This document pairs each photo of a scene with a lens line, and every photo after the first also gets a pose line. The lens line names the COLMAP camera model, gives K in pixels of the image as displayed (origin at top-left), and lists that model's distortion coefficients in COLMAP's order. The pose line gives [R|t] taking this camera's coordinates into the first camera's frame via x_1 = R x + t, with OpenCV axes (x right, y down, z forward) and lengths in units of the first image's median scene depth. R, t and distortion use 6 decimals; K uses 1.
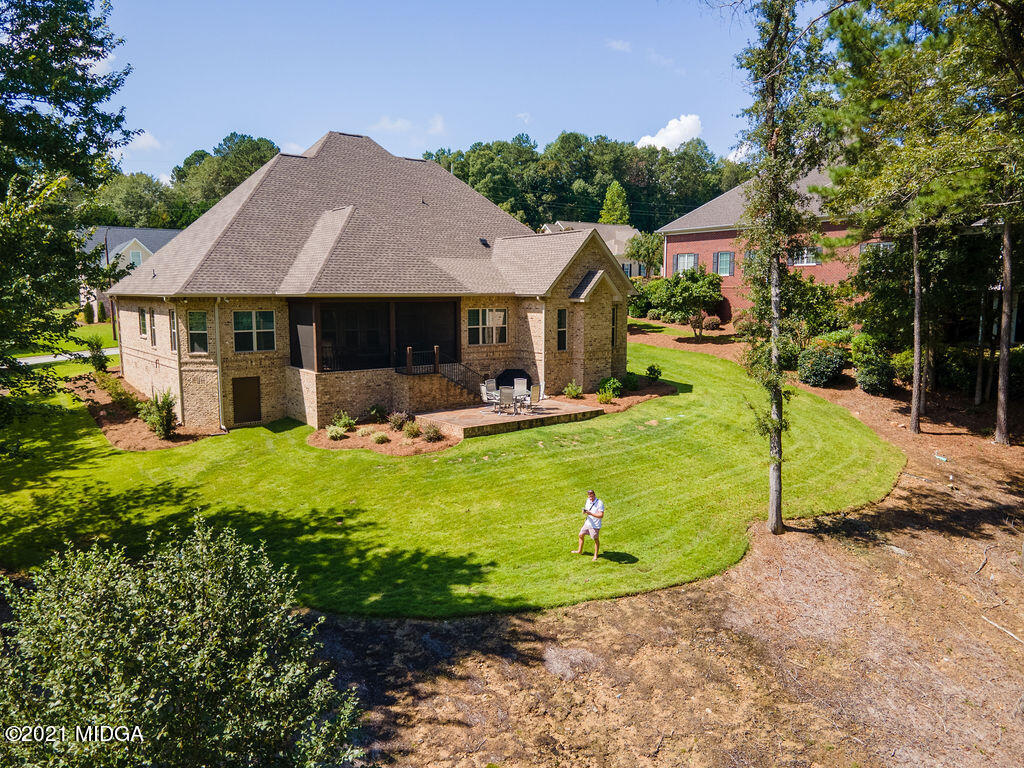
lens RADIAL K [[749.1, 0, 509.0], [0, 749.1, 382.4], [0, 0, 1]] dist [0.024481, 0.033304]
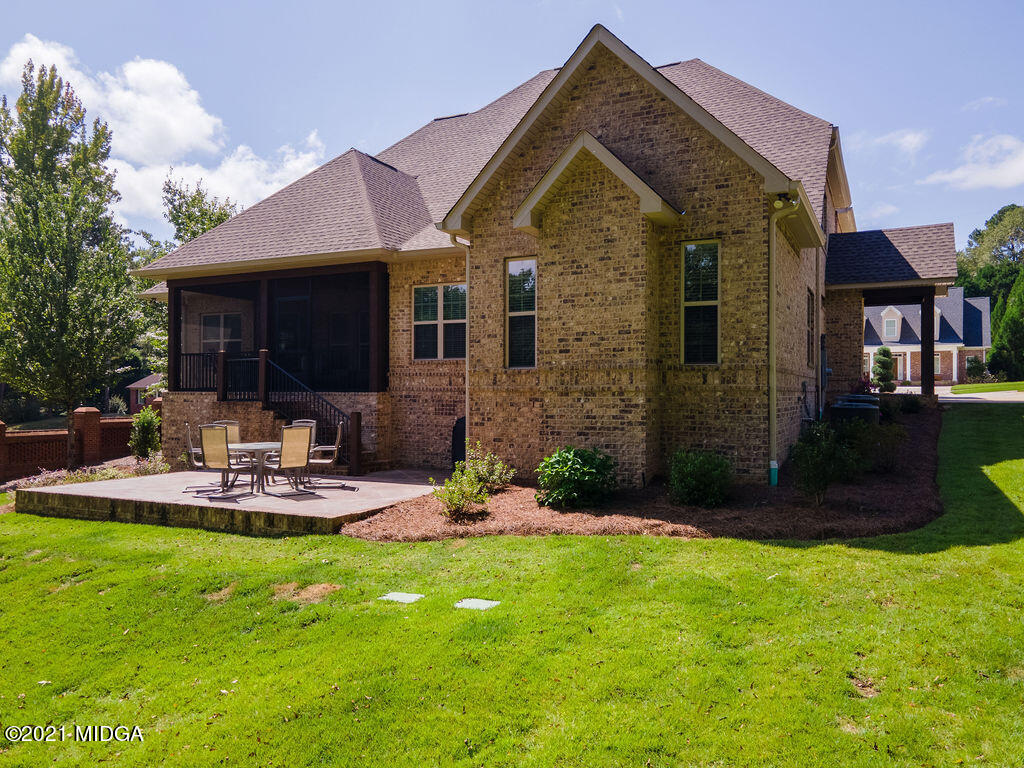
lens RADIAL K [[749.1, 0, 509.0], [0, 749.1, 382.4], [0, 0, 1]] dist [0.024481, 0.033304]
pose [[0.446173, -0.006885, -0.894920, 0.520097], [-0.111320, 0.991777, -0.063130, -0.012968], [0.887996, 0.127789, 0.441738, 1.042988]]
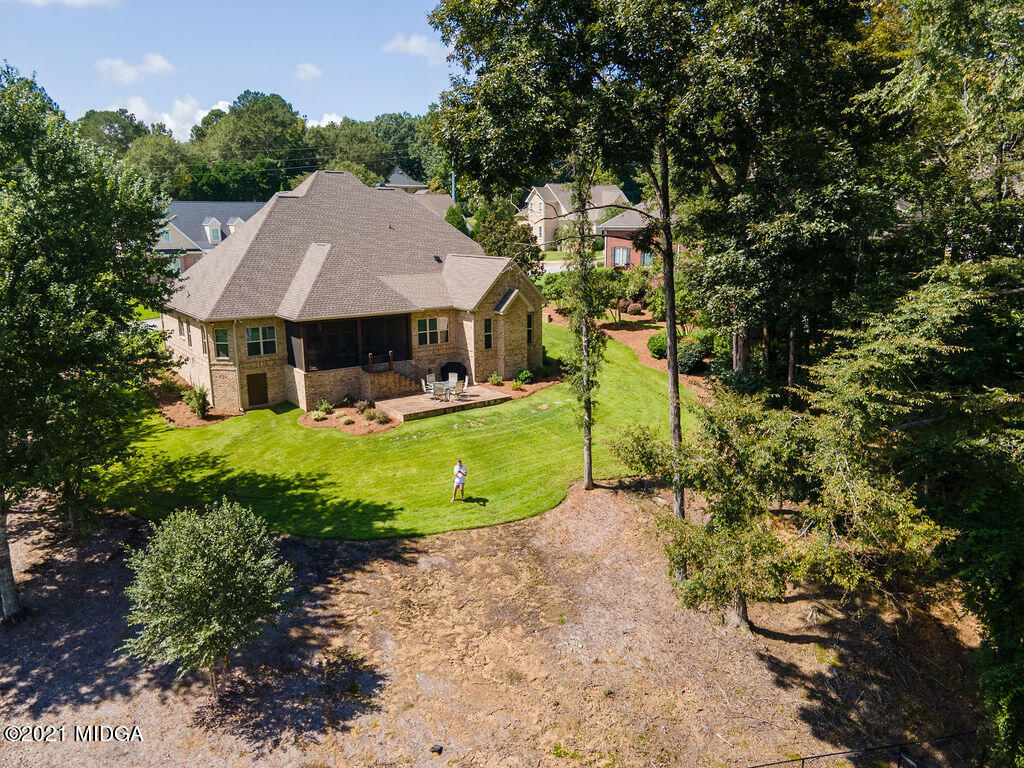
lens RADIAL K [[749.1, 0, 509.0], [0, 749.1, 382.4], [0, 0, 1]] dist [0.024481, 0.033304]
pose [[0.999544, 0.001783, -0.030137, 0.187947], [0.001003, 0.995741, 0.092190, -0.135209], [0.030173, -0.092179, 0.995285, -0.441482]]
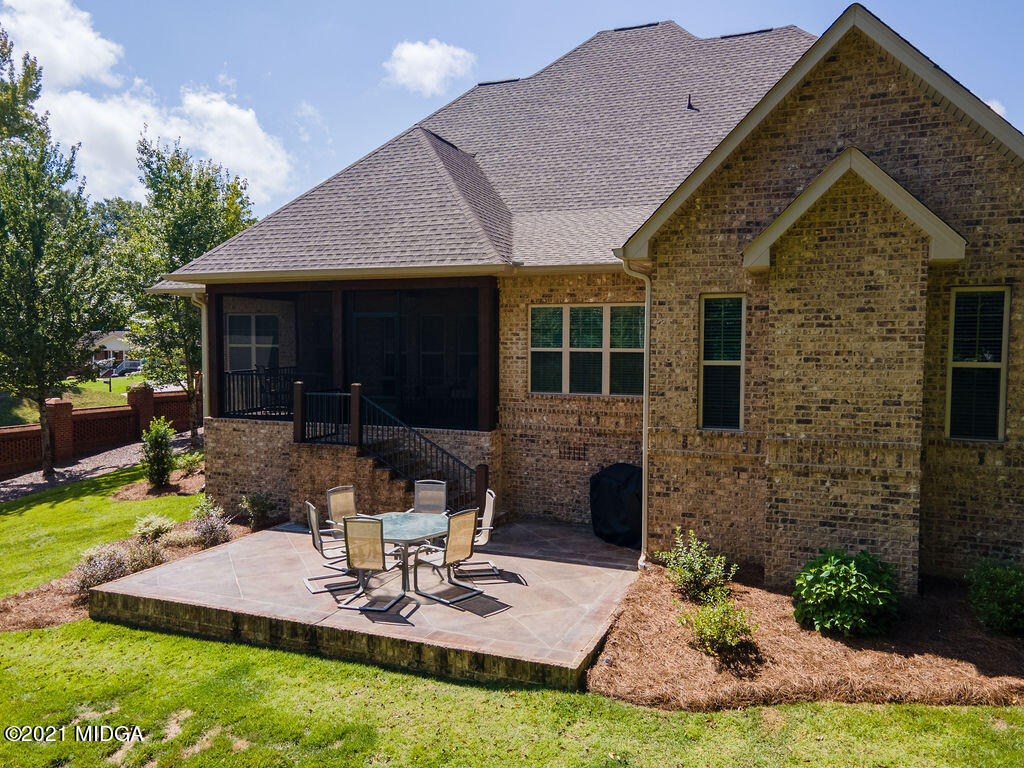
lens RADIAL K [[749.1, 0, 509.0], [0, 749.1, 382.4], [0, 0, 1]] dist [0.024481, 0.033304]
pose [[0.520543, 0.051430, -0.852285, 0.370953], [-0.107994, 0.994134, -0.005969, -0.064081], [0.846978, 0.095149, 0.523044, 0.956034]]
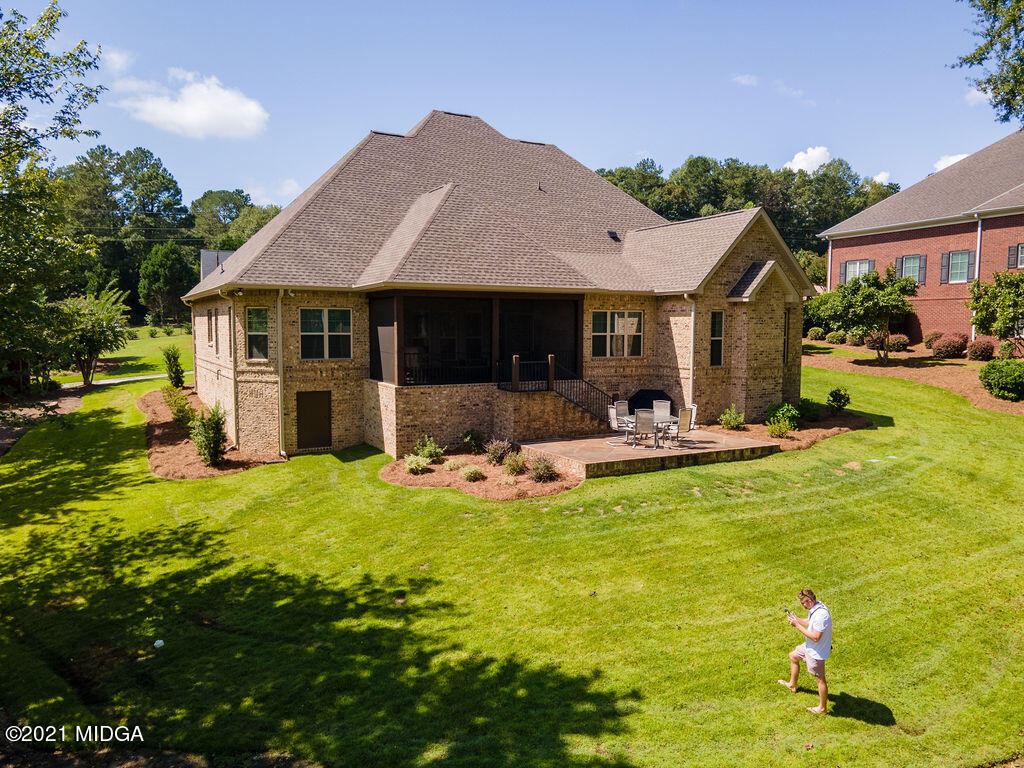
lens RADIAL K [[749.1, 0, 509.0], [0, 749.1, 382.4], [0, 0, 1]] dist [0.024481, 0.033304]
pose [[0.987757, 0.016115, -0.155166, -0.023114], [-0.023341, 0.998720, -0.044865, 0.016497], [0.154244, 0.047937, 0.986869, 0.272150]]
